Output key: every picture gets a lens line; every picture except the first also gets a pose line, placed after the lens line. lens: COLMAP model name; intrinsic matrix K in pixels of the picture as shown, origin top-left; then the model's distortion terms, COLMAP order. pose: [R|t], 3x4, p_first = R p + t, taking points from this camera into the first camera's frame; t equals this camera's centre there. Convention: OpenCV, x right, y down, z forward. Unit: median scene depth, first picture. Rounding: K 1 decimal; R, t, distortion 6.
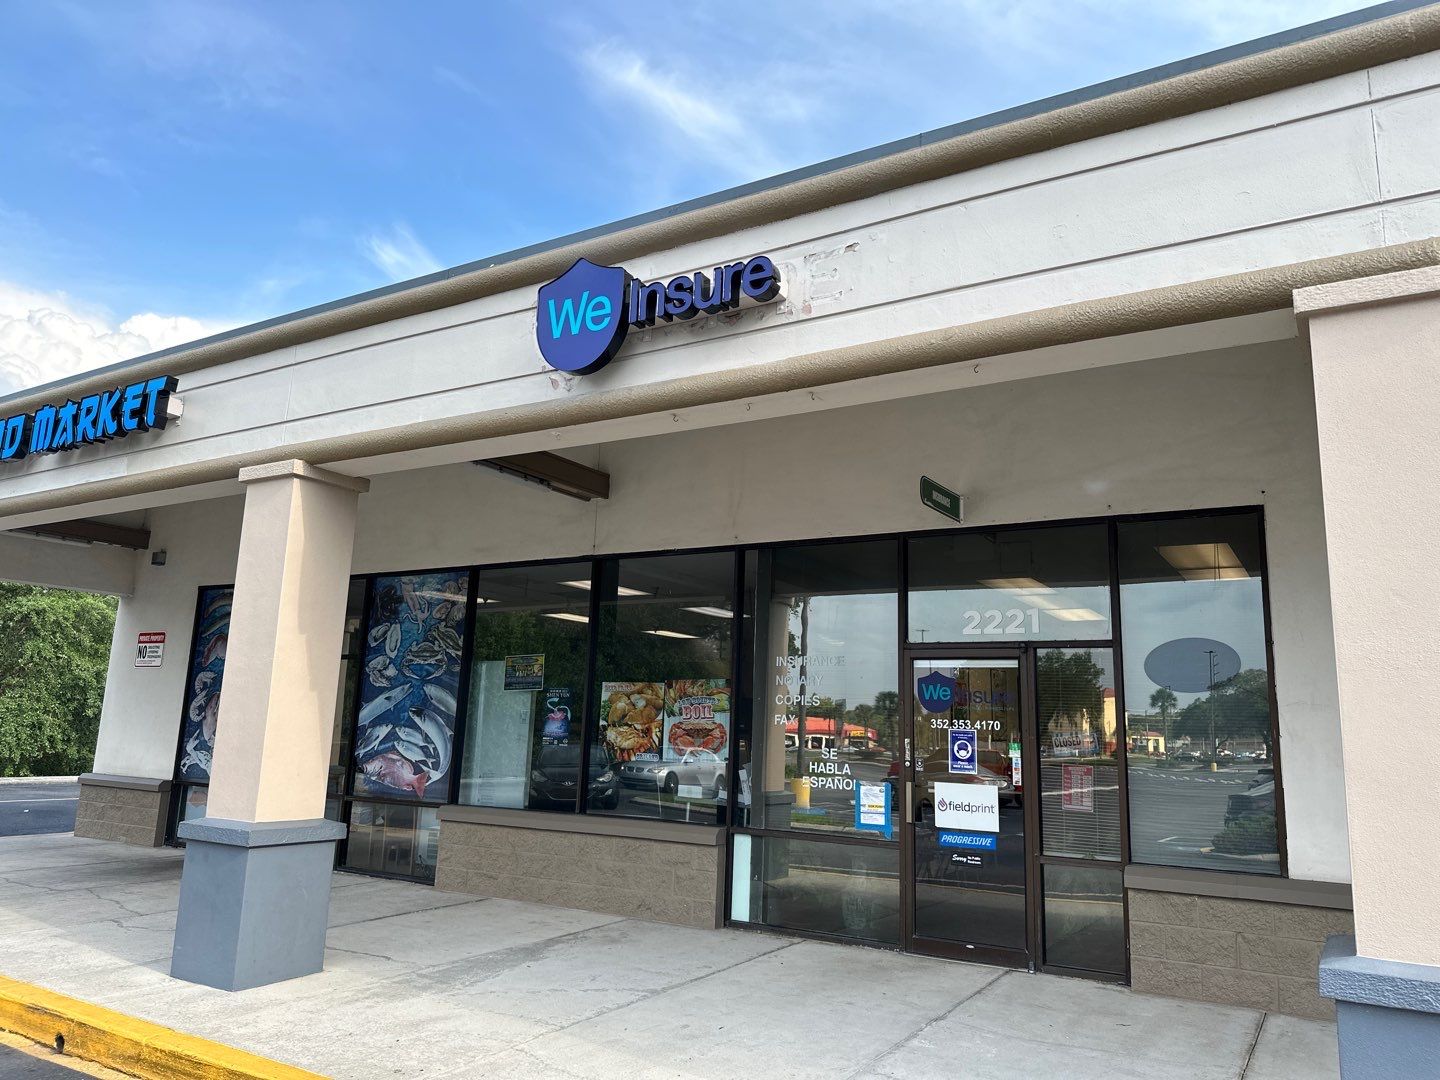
lens RADIAL K [[1011.4, 0, 739.5], [0, 1011.4, 535.8], [0, 0, 1]] dist [0.059453, -0.079540]
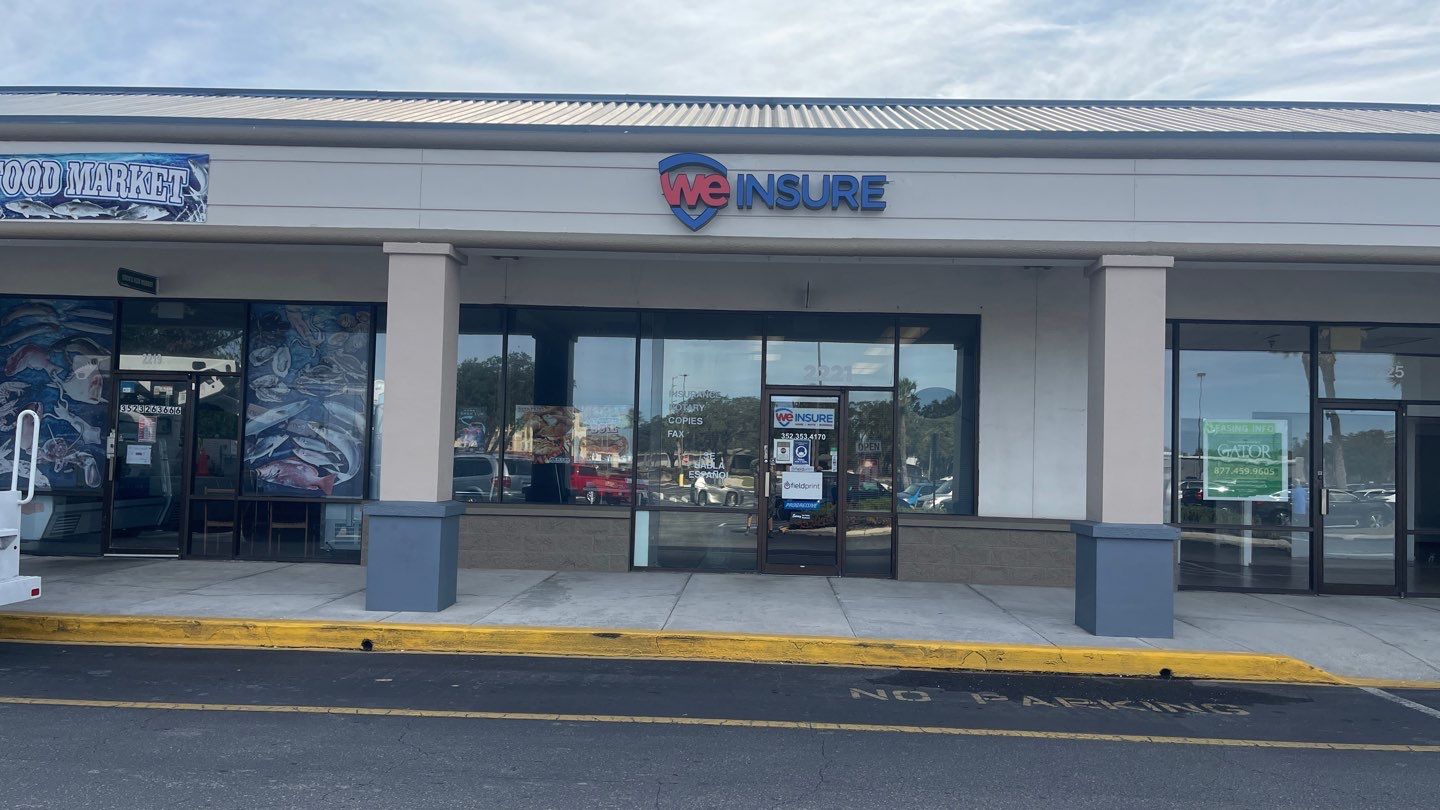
lens RADIAL K [[1086.4, 0, 715.9], [0, 1086.4, 415.8], [0, 0, 1]] dist [0.051268, -0.058610]
pose [[0.879002, 0.011114, 0.476689, -0.698628], [-0.088853, 0.986035, 0.140853, -0.072923], [-0.468467, -0.166166, 0.867714, -0.404159]]
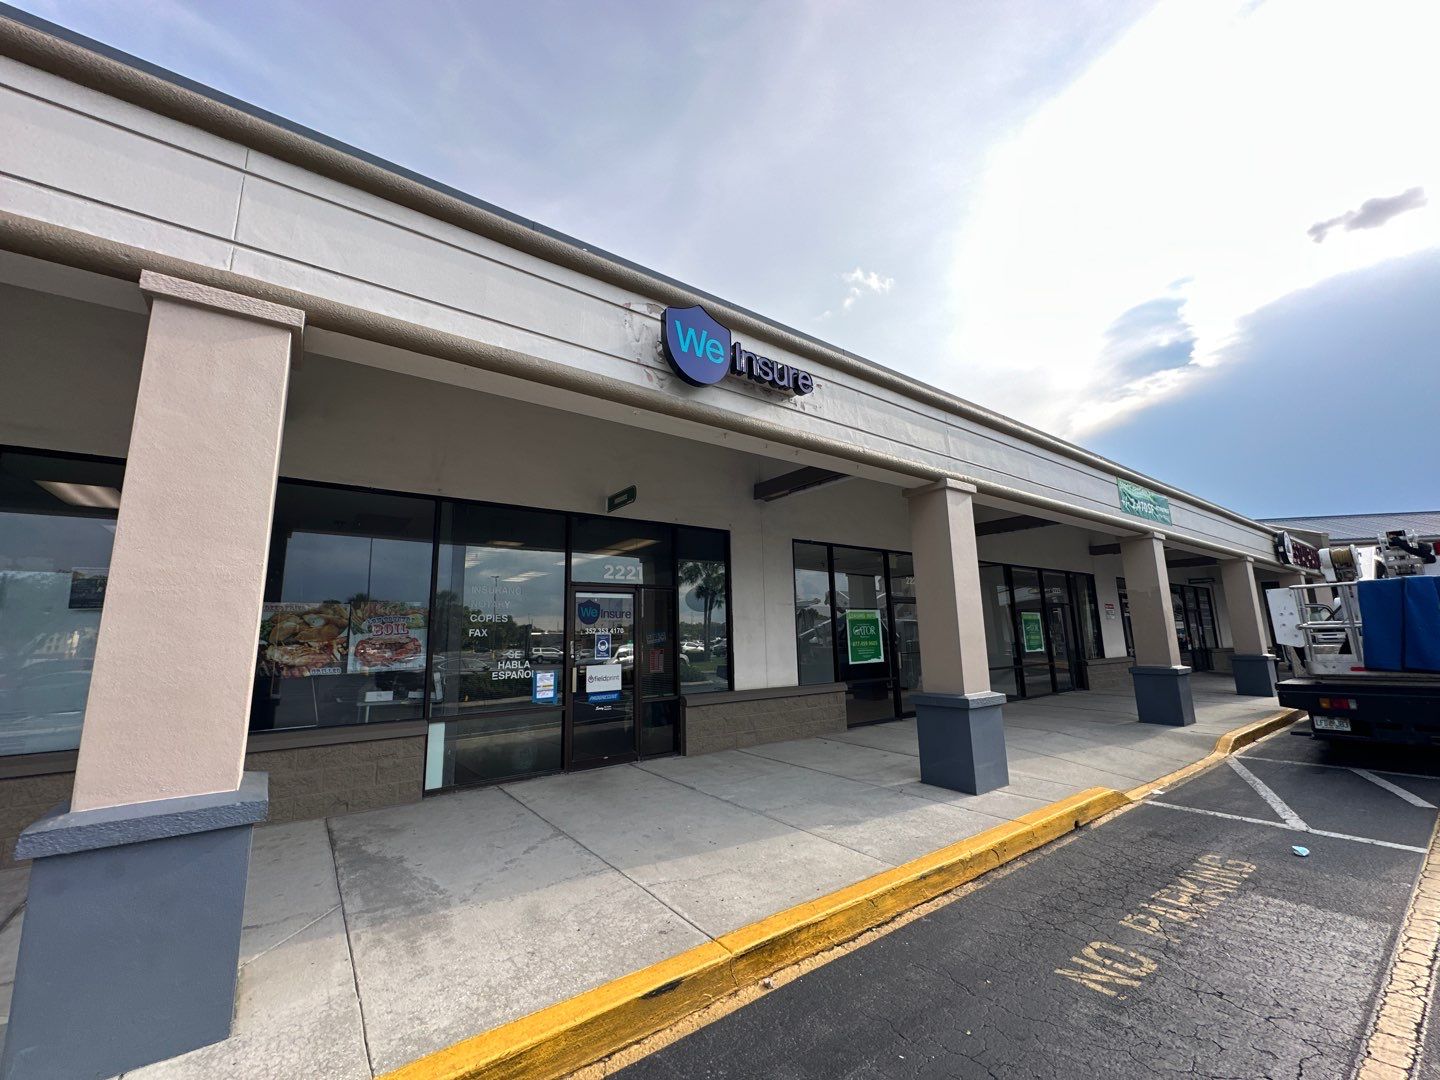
lens RADIAL K [[574.2, 0, 719.0], [0, 574.2, 537.9], [0, 0, 1]] dist [-0.001204, -0.000784]
pose [[0.384599, 0.119859, 0.915269, -0.594538], [-0.141804, 0.987436, -0.069723, 0.069708], [-0.912127, -0.102973, 0.396763, 0.446333]]
